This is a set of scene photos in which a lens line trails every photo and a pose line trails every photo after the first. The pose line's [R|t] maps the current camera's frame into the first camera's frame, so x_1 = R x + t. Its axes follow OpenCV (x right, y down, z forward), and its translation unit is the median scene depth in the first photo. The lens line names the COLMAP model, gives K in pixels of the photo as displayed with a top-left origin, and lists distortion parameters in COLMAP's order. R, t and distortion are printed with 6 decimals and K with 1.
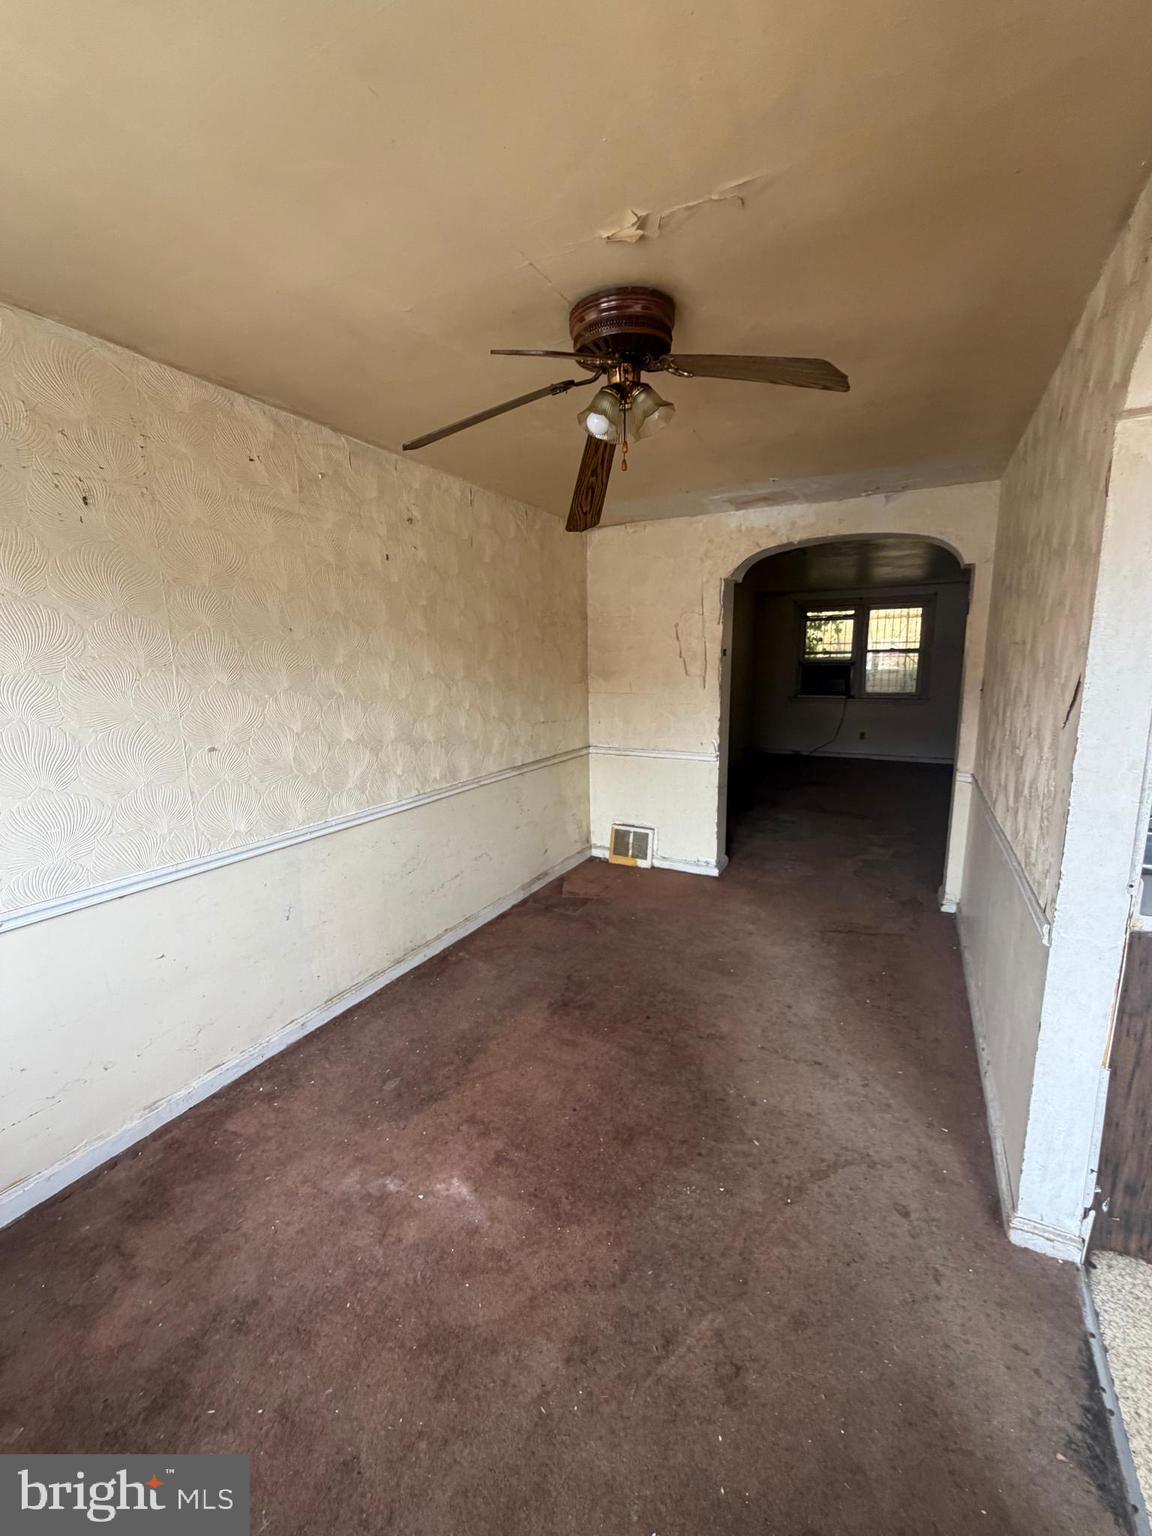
lens RADIAL K [[610.7, 0, 580.9], [0, 610.7, 765.9], [0, 0, 1]] dist [-0.001682, 0.001203]
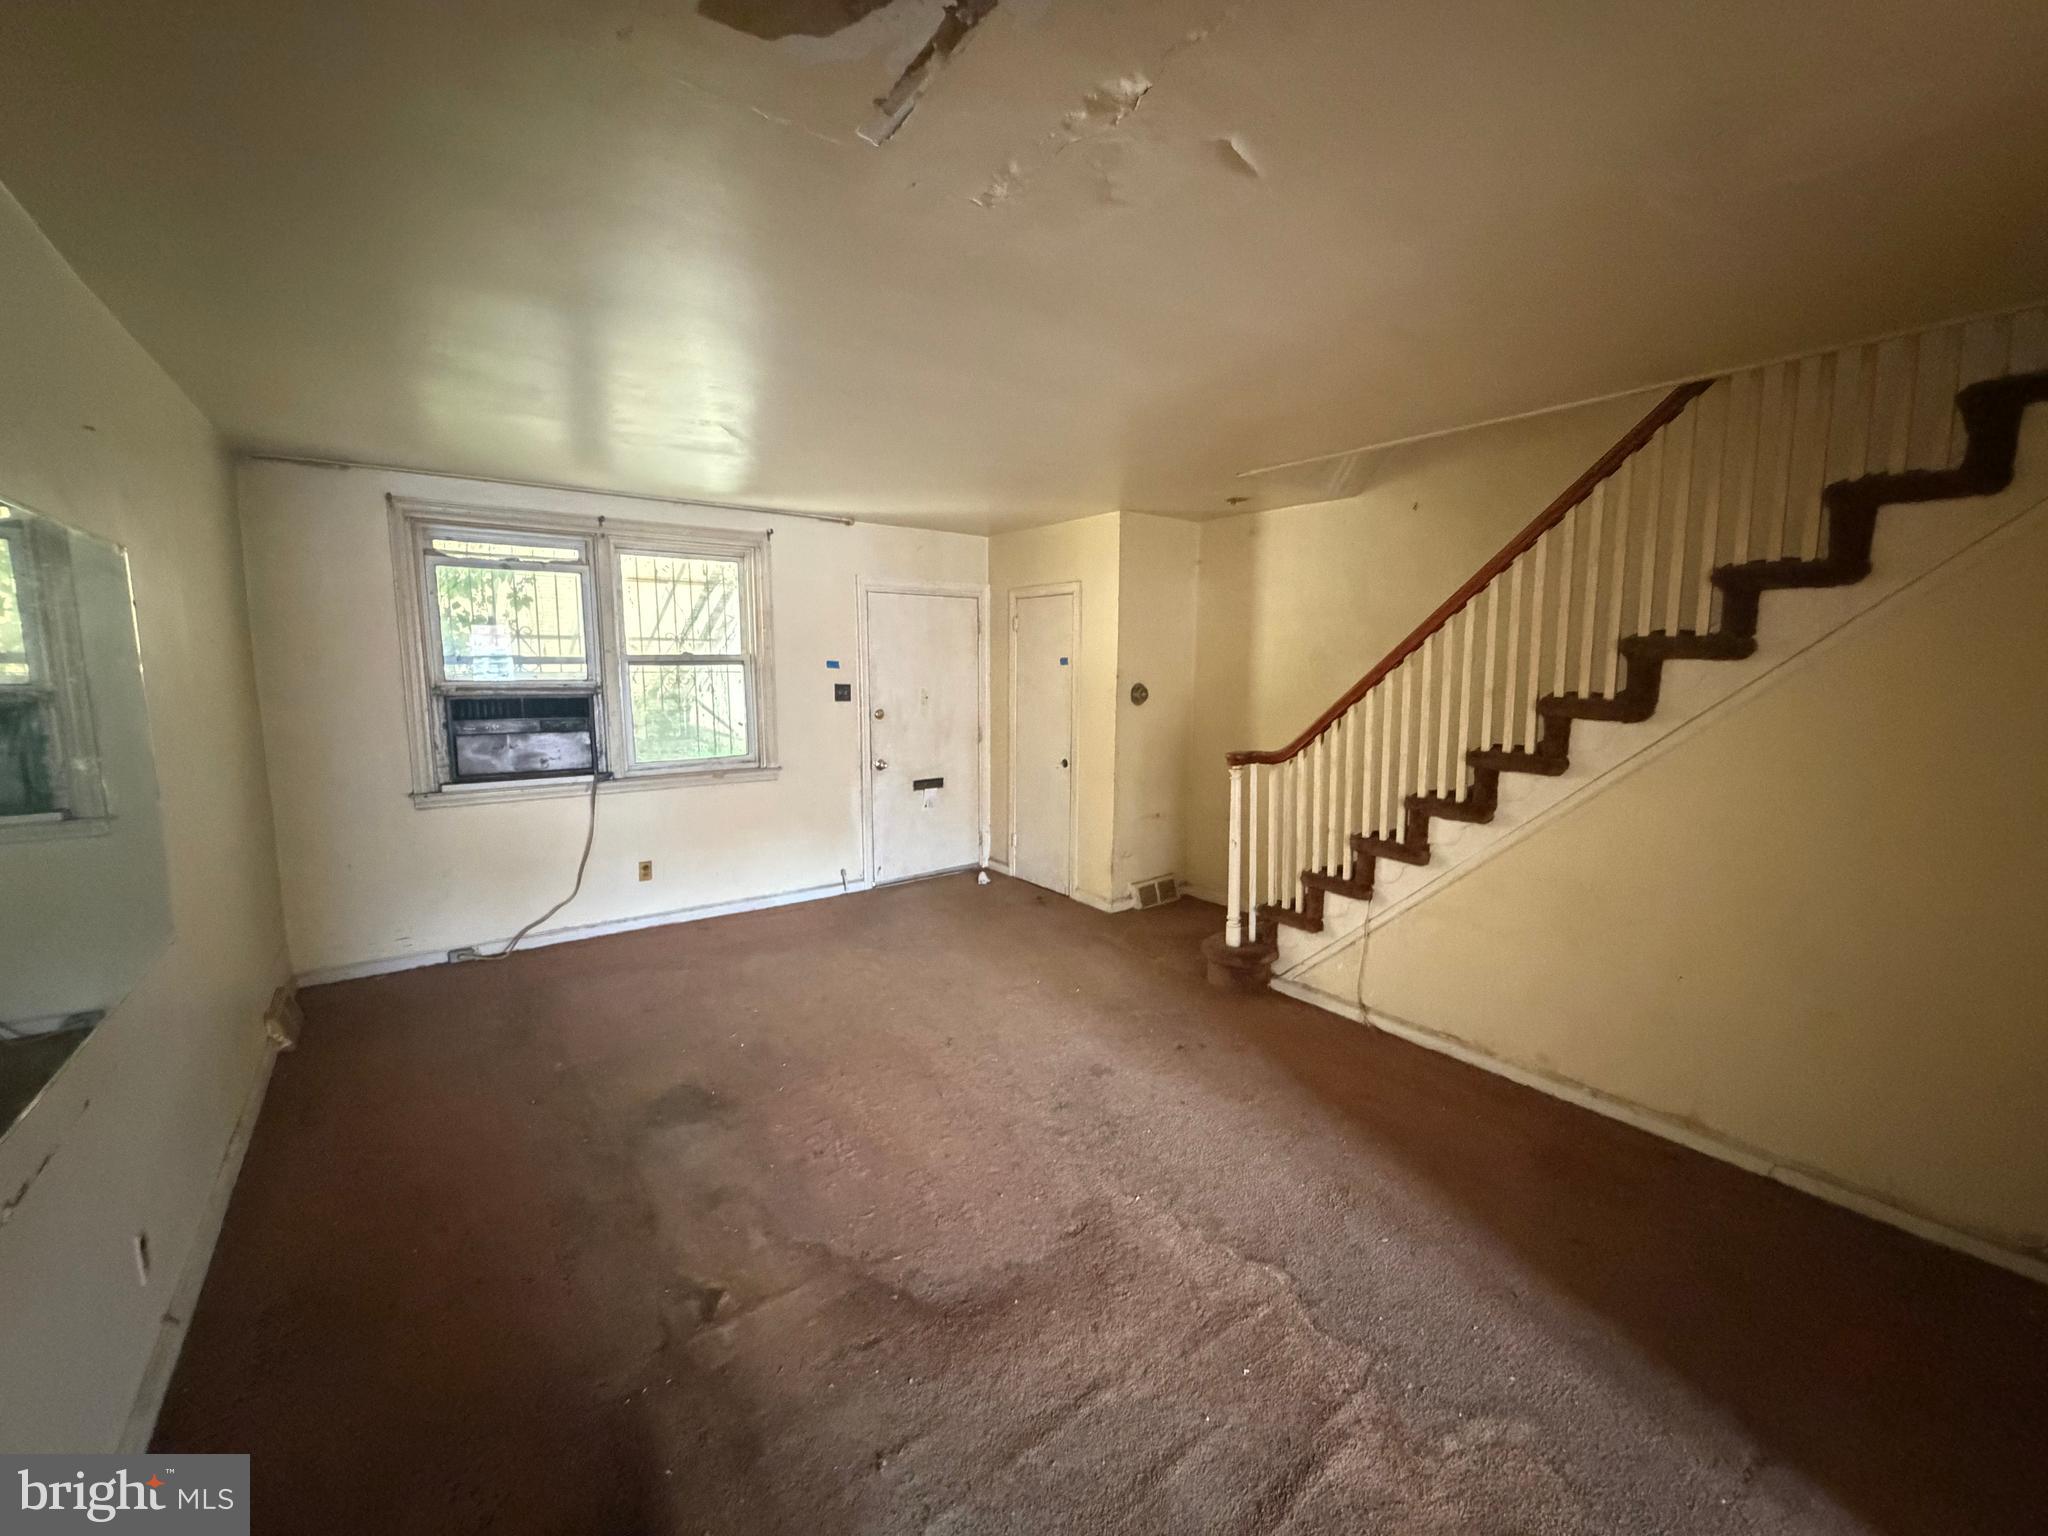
lens RADIAL K [[814.2, 0, 1017.0], [0, 814.2, 771.4], [0, 0, 1]] dist [-0.001682, 0.001203]
pose [[0.429718, -0.105344, 0.896797, 0.235590], [0.144590, 0.988383, 0.046819, -0.246316], [-0.891312, 0.109549, 0.439957, 1.312300]]
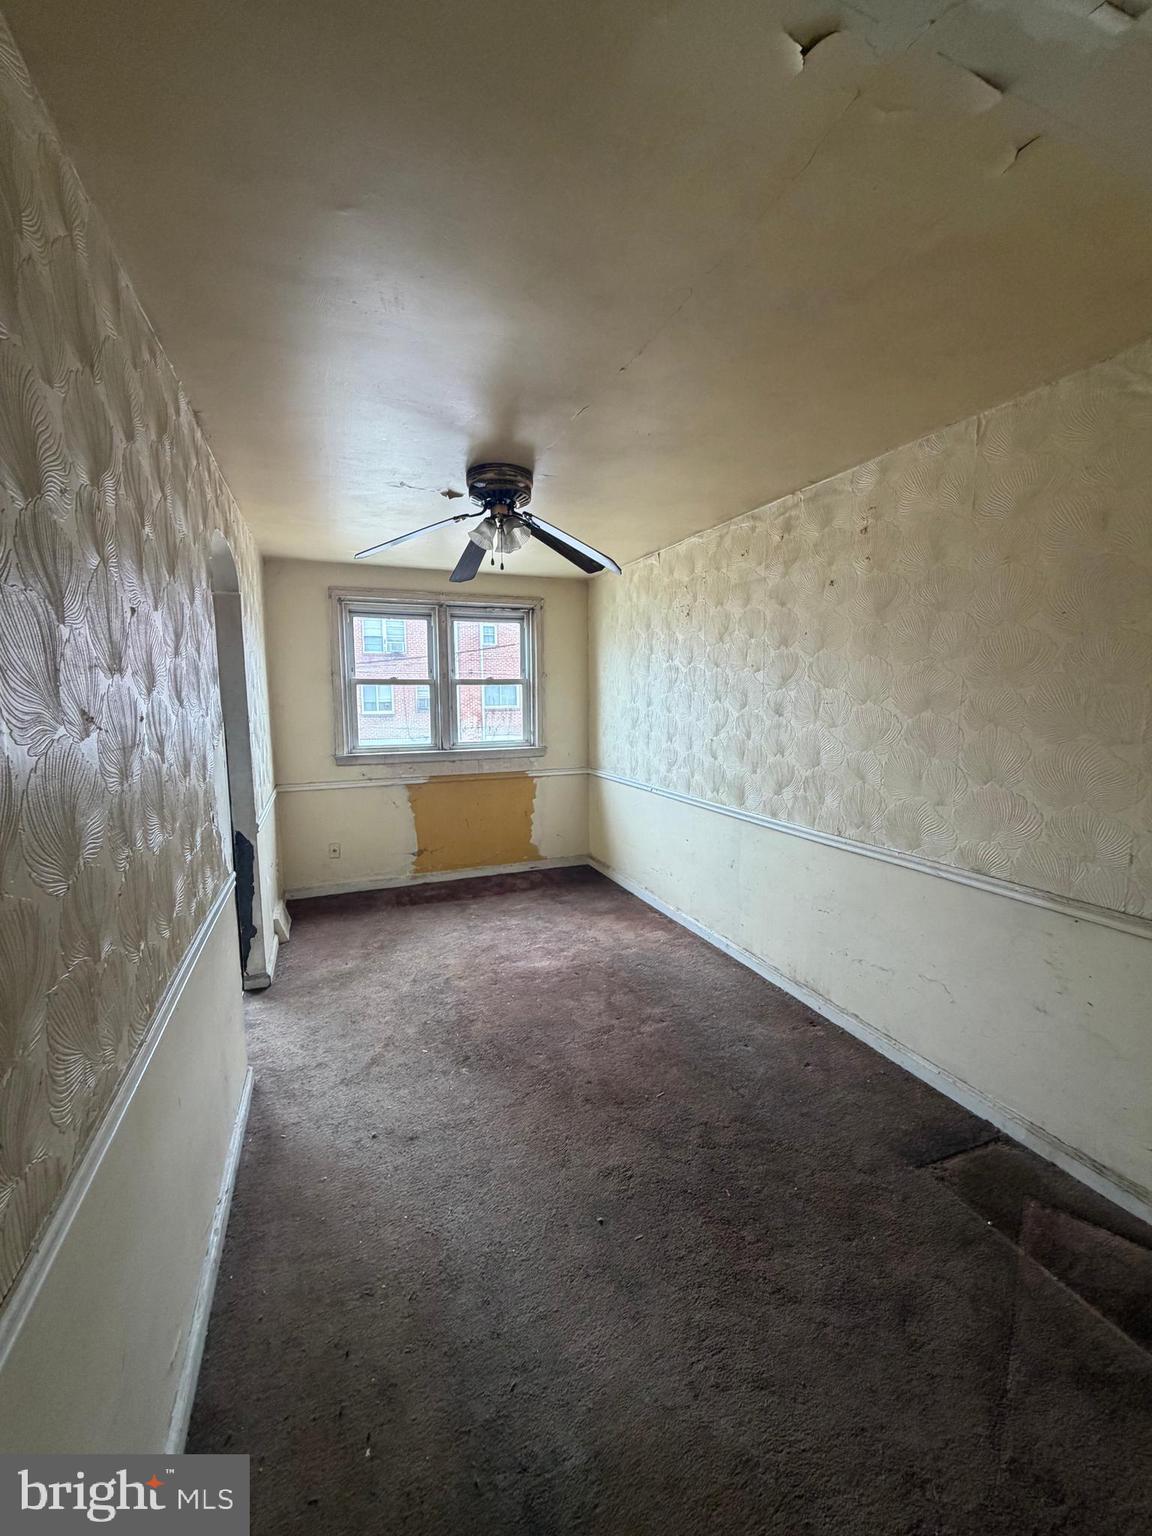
lens RADIAL K [[610.7, 0, 570.2], [0, 610.7, 766.7], [0, 0, 1]] dist [-0.001682, 0.001203]
pose [[-0.646300, 0.107841, -0.755425, 0.530711], [-0.116699, 0.964350, 0.237508, -0.175579], [0.754107, 0.241659, -0.610674, 0.987291]]
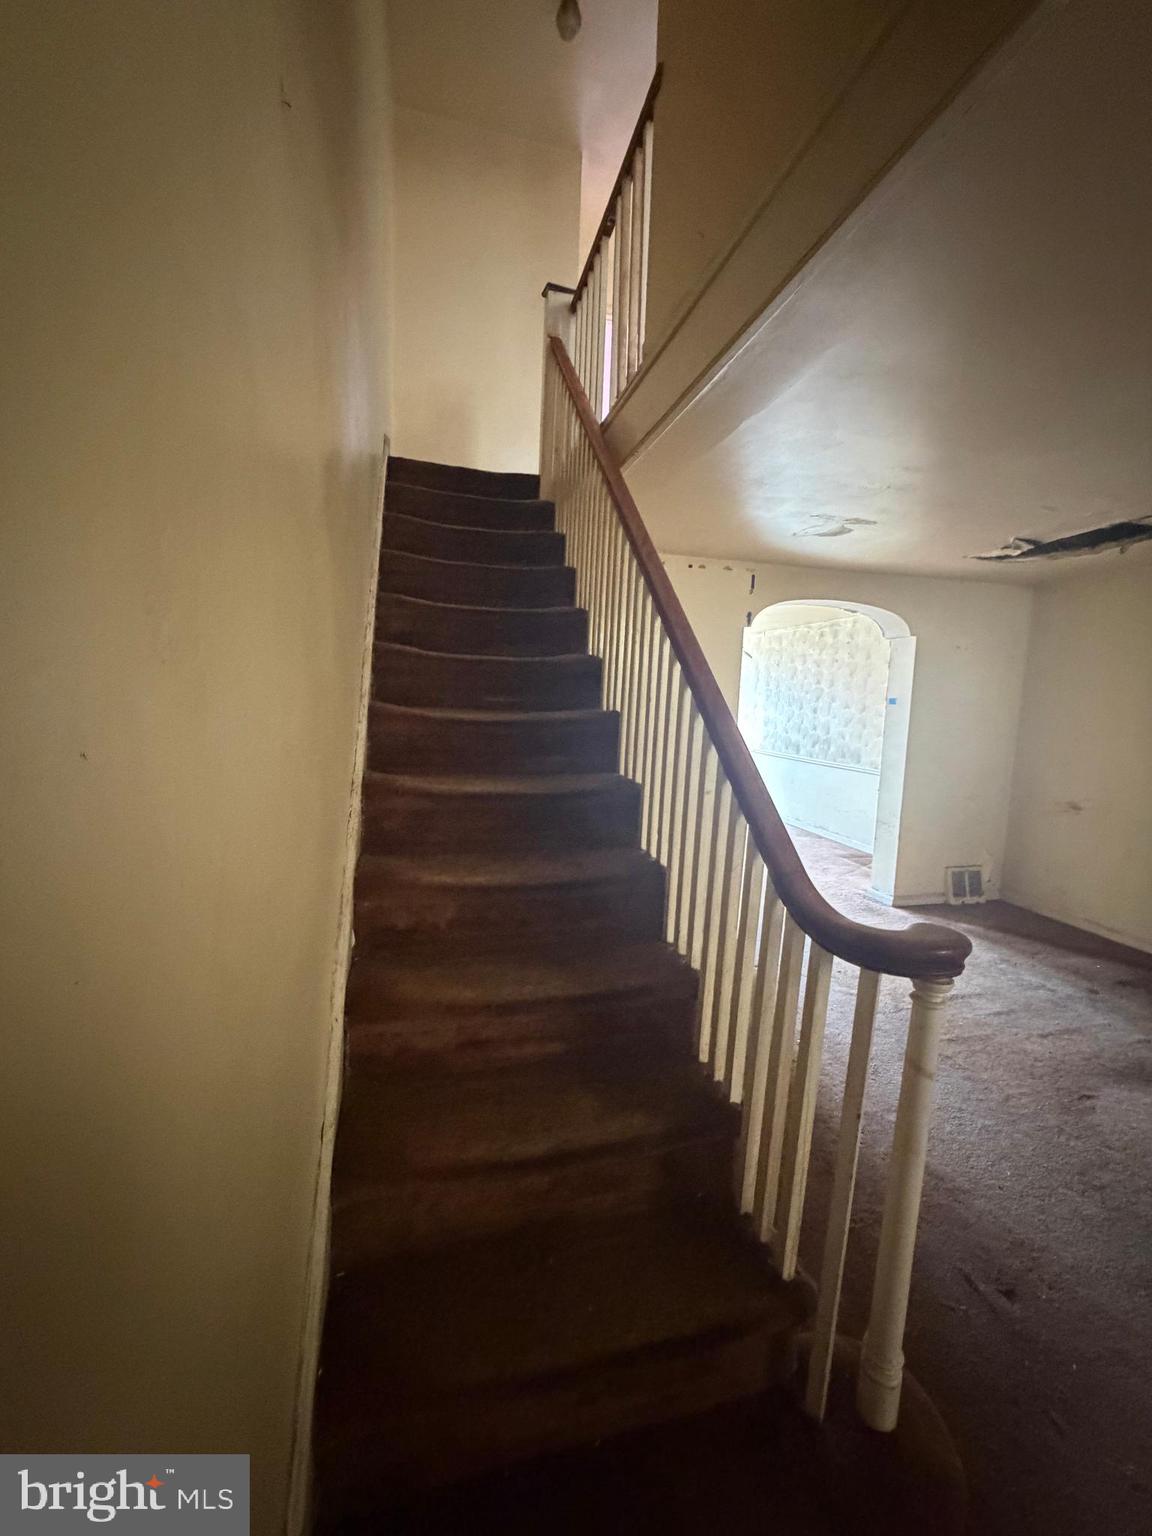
lens RADIAL K [[610.7, 0, 570.3], [0, 610.7, 767.0], [0, 0, 1]] dist [-0.001682, 0.001203]
pose [[-0.747522, 0.069207, -0.660622, 1.576770], [-0.134644, 0.958123, 0.252729, -0.299685], [0.650448, 0.277869, -0.706899, 1.584715]]
